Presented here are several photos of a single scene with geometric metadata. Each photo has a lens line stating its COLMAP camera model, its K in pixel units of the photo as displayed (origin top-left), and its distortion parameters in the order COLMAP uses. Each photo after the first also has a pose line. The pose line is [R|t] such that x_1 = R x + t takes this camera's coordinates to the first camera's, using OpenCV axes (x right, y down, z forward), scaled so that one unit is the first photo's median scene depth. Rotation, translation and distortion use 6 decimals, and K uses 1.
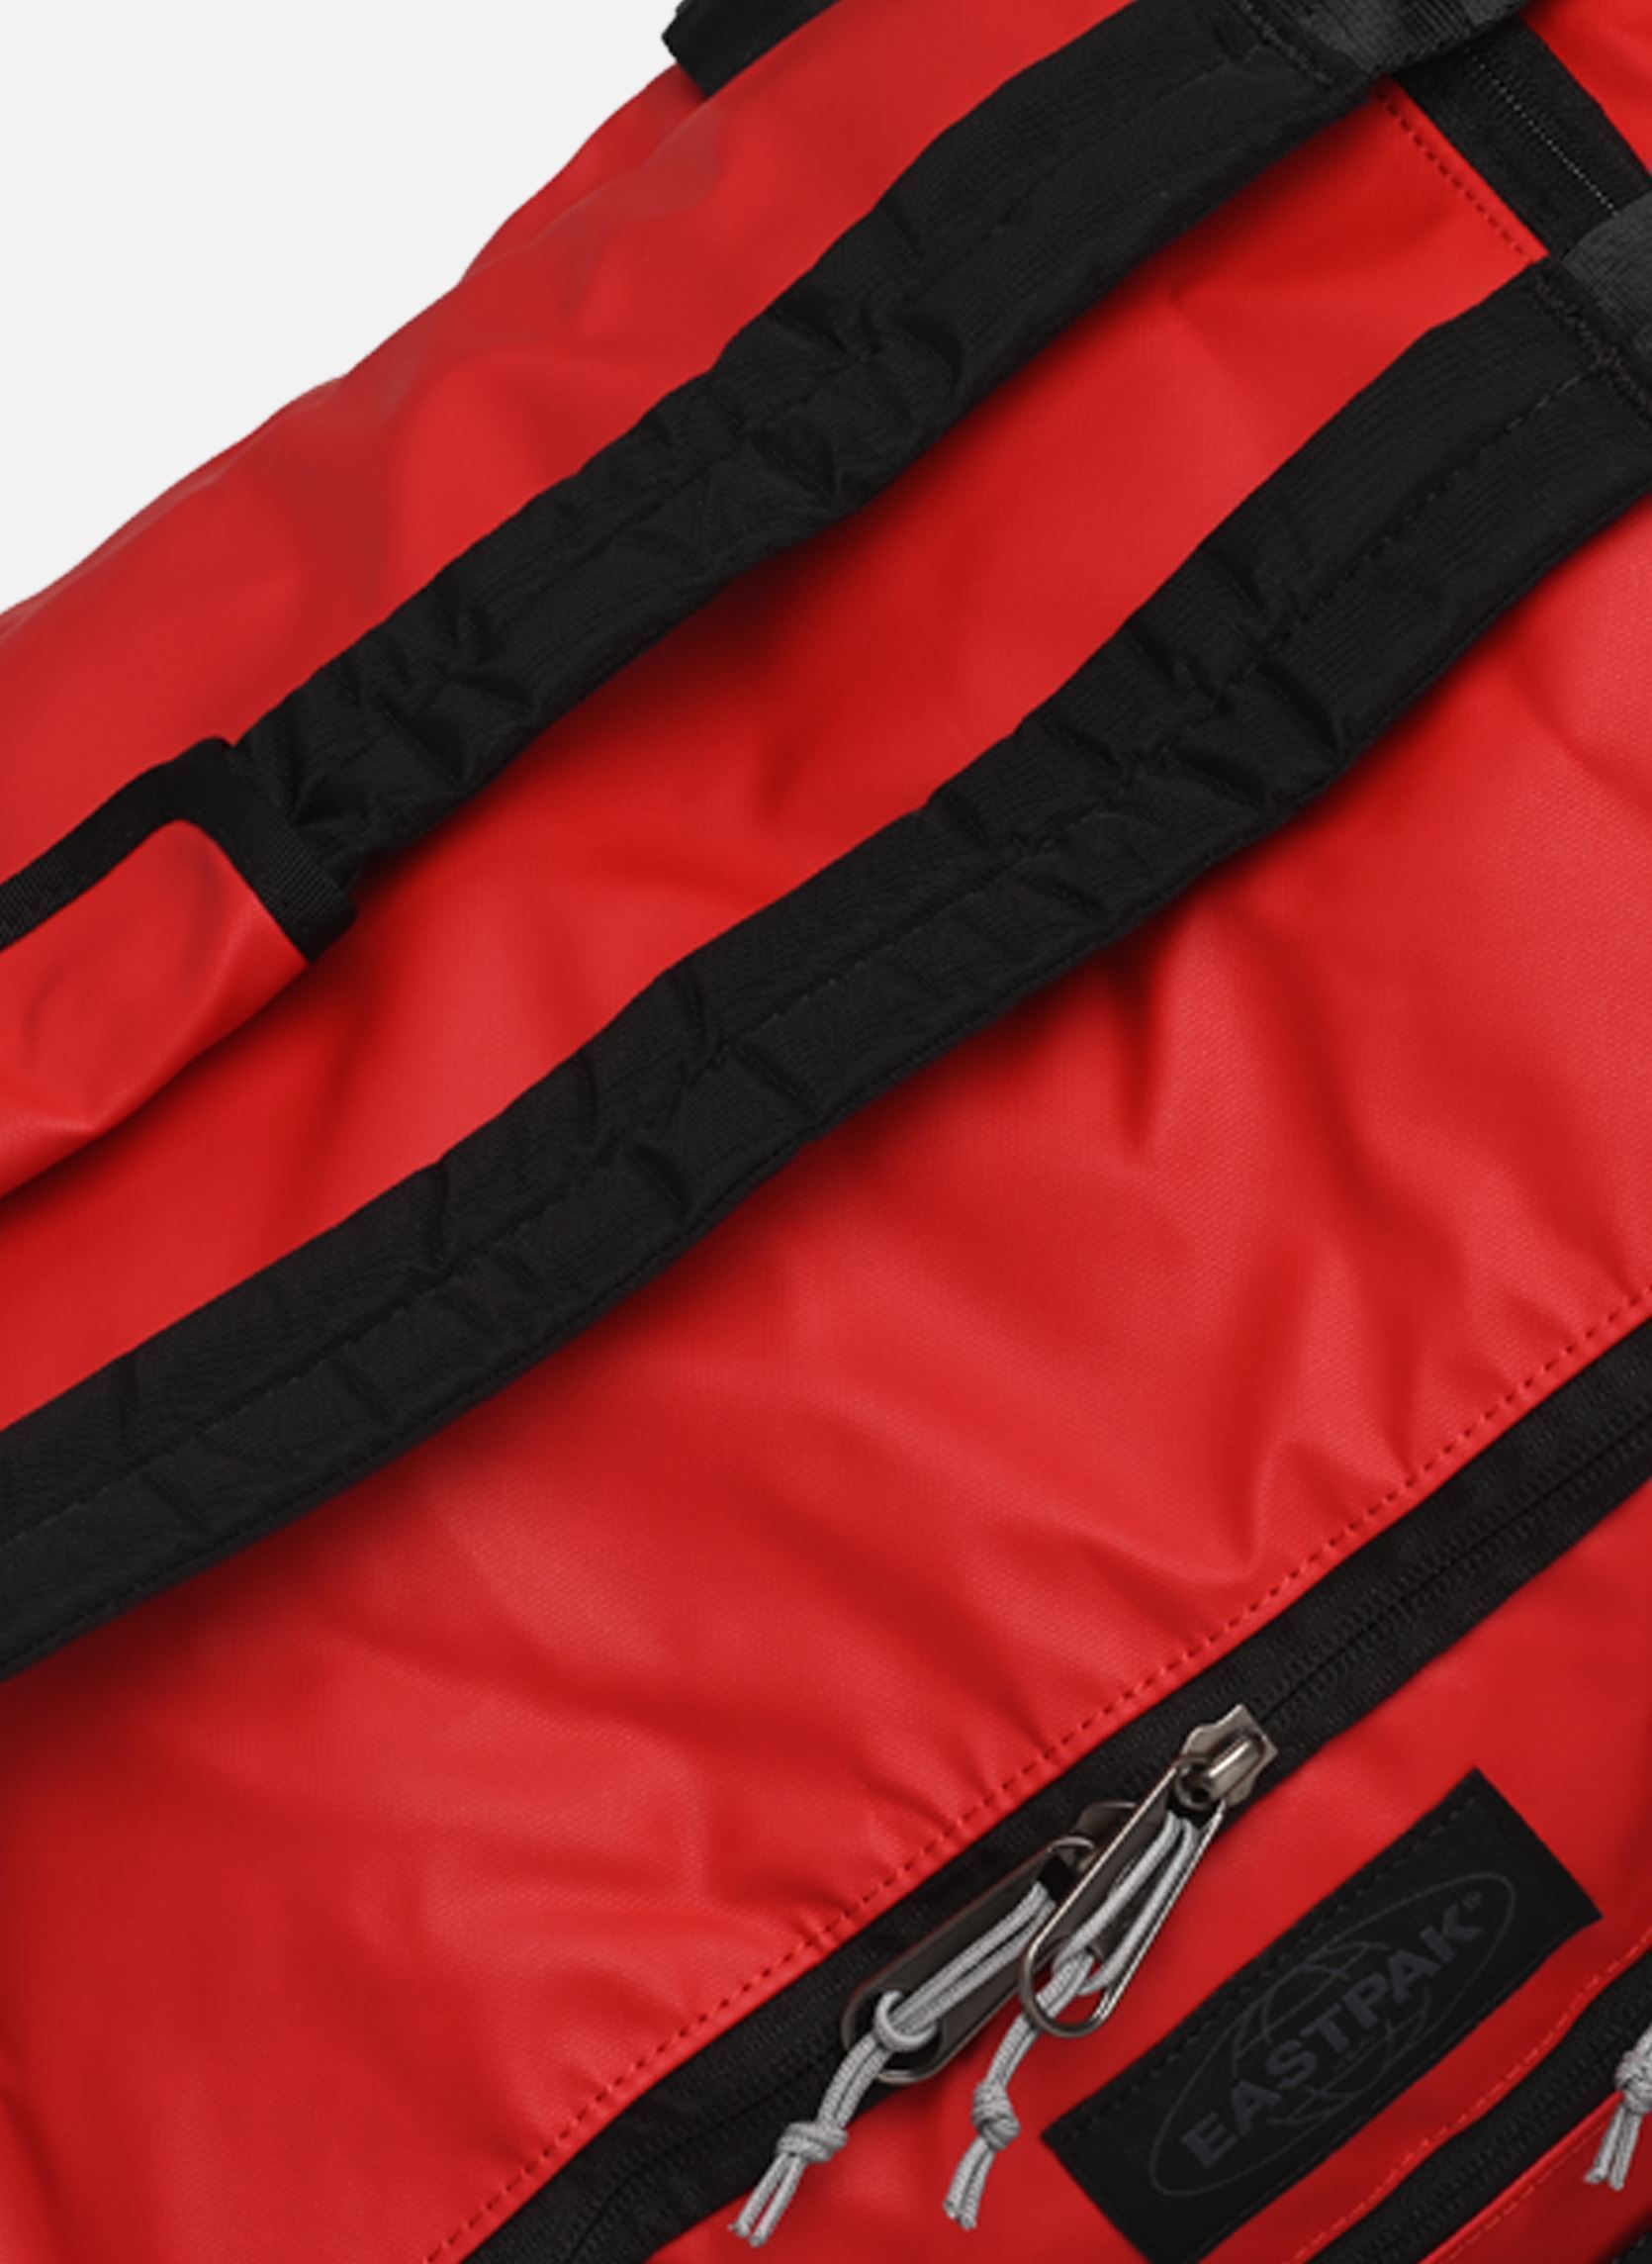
lens RADIAL K [[7210.3, 0, 826.0], [0, 7210.3, 1132.0], [0, 0, 1]] dist [4.494396, -109.283888]
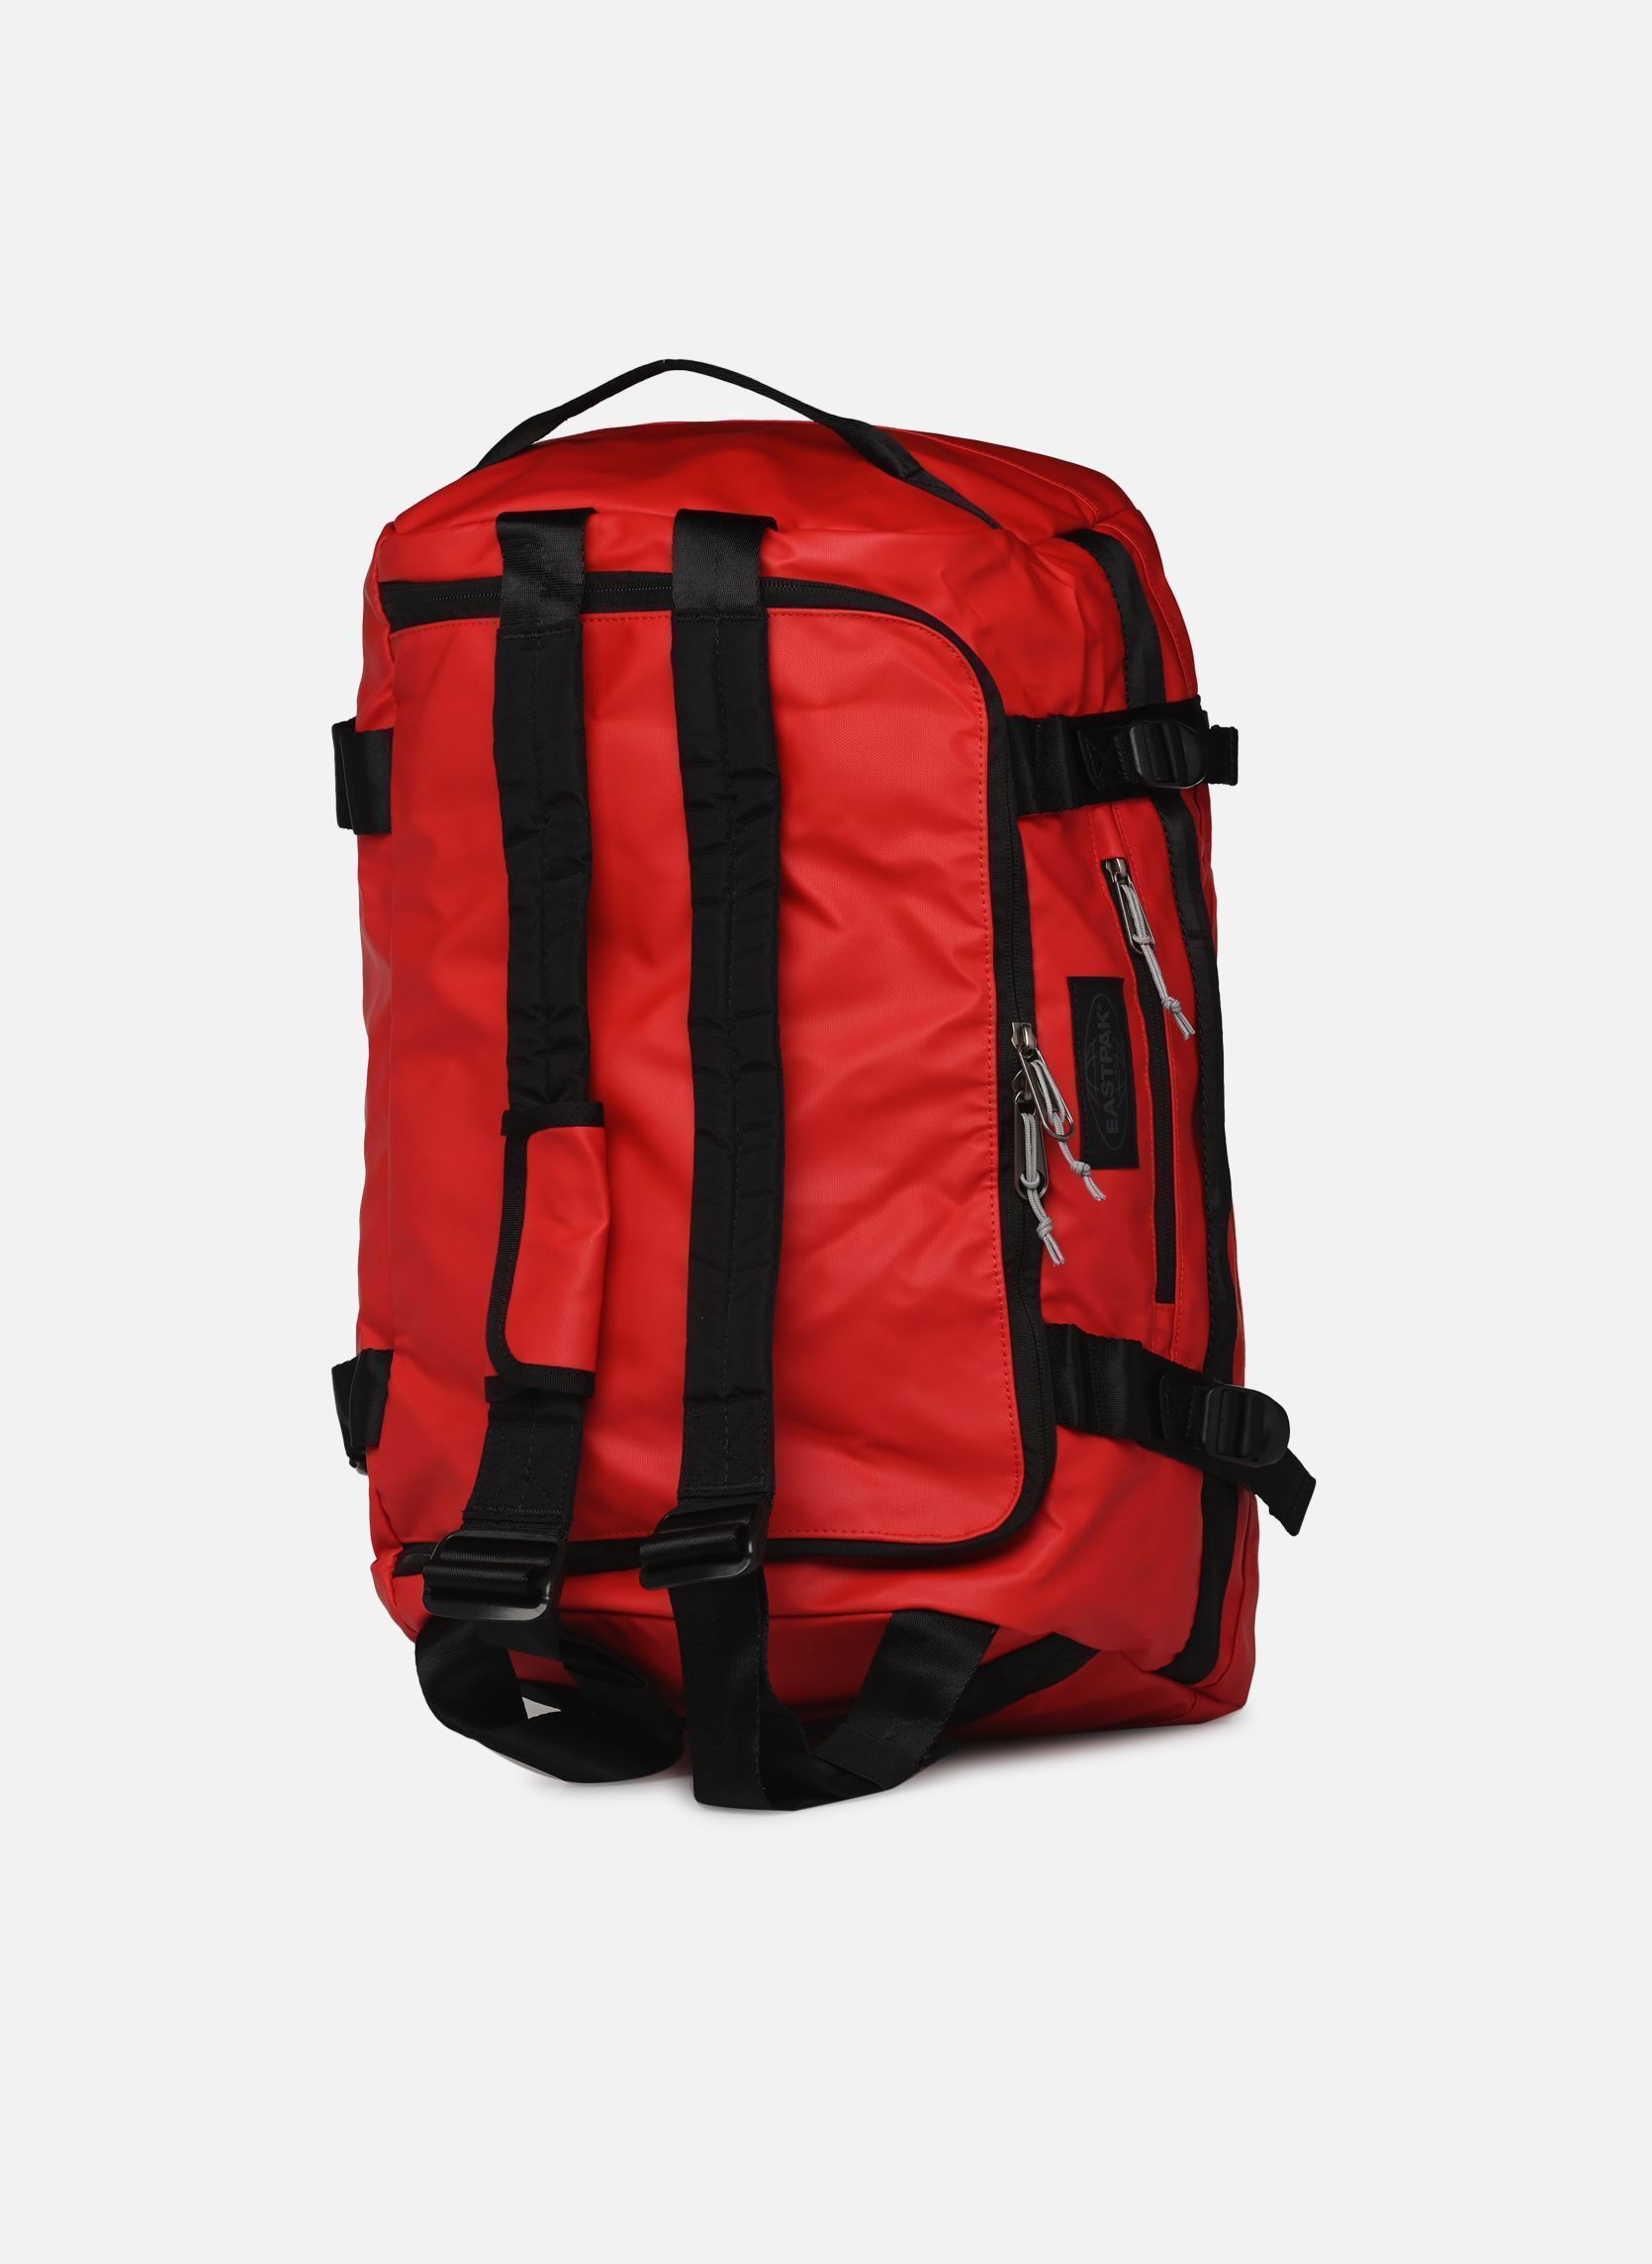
lens RADIAL K [[7210.3, 0, 826.0], [0, 7210.3, 1132.0], [0, 0, 1]] dist [4.494396, -109.283888]
pose [[0.593218, -0.796248, -0.118666, 0.307574], [0.803811, 0.593990, 0.032627, -0.046409], [0.044507, -0.114740, 0.992398, -1.761743]]
